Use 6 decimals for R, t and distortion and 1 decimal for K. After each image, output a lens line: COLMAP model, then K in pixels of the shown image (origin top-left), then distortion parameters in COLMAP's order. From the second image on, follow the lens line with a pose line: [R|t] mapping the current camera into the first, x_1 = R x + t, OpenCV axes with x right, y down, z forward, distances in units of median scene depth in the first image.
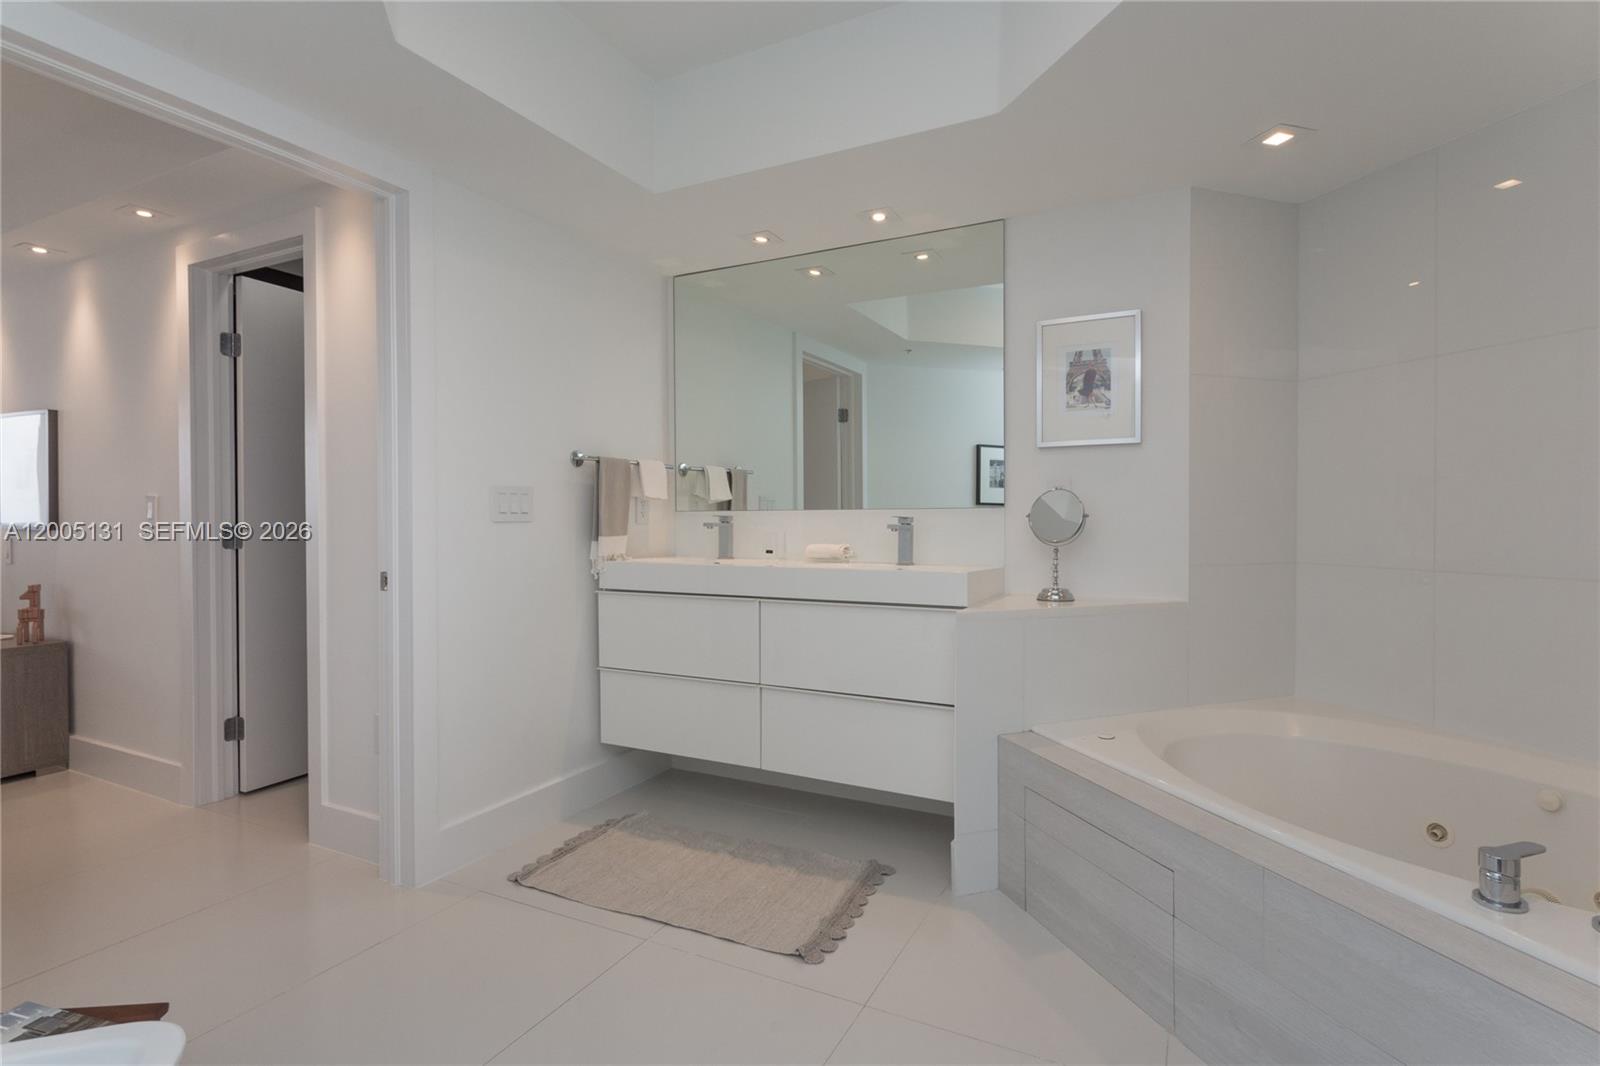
lens RADIAL K [[776.2, 0, 801.4], [0, 776.2, 518.4], [0, 0, 1]] dist [0.010532, 0.000042]
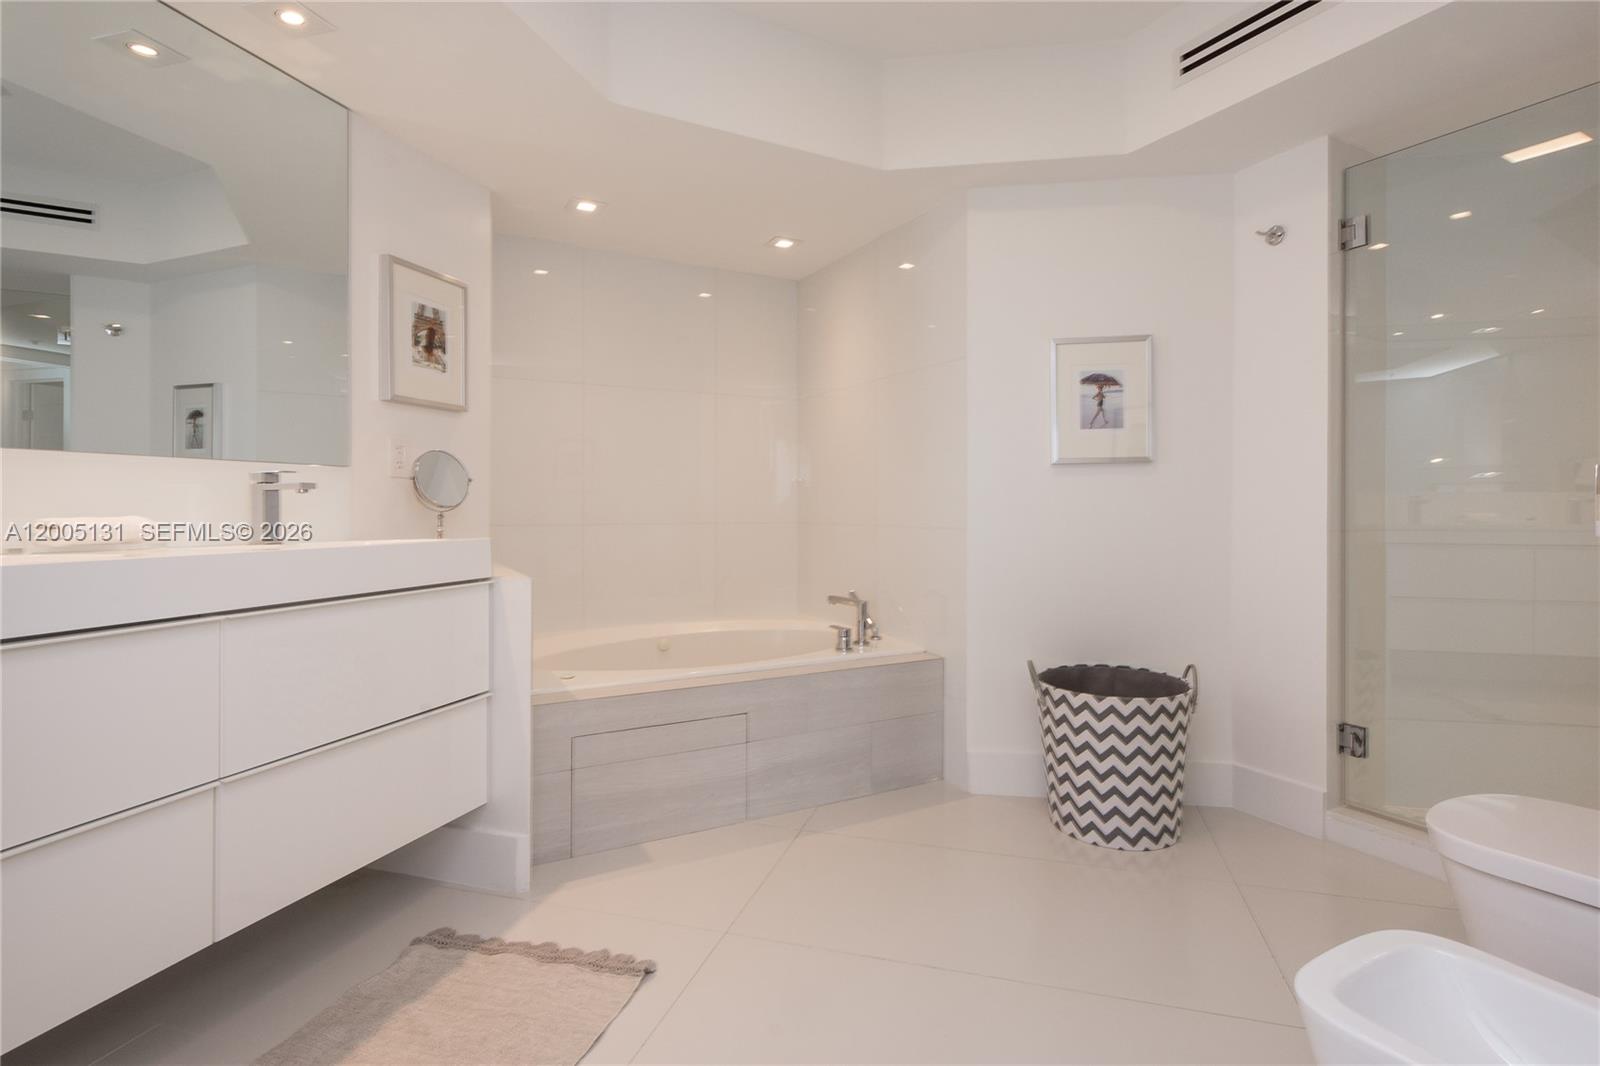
lens RADIAL K [[776.2, 0, 801.4], [0, 776.2, 518.4], [0, 0, 1]] dist [0.010532, 0.000042]
pose [[-0.151920, -0.010388, 0.988338, -0.641741], [0.013362, 0.999832, 0.012563, 0.036641], [-0.988302, 0.015115, -0.151756, 0.699146]]
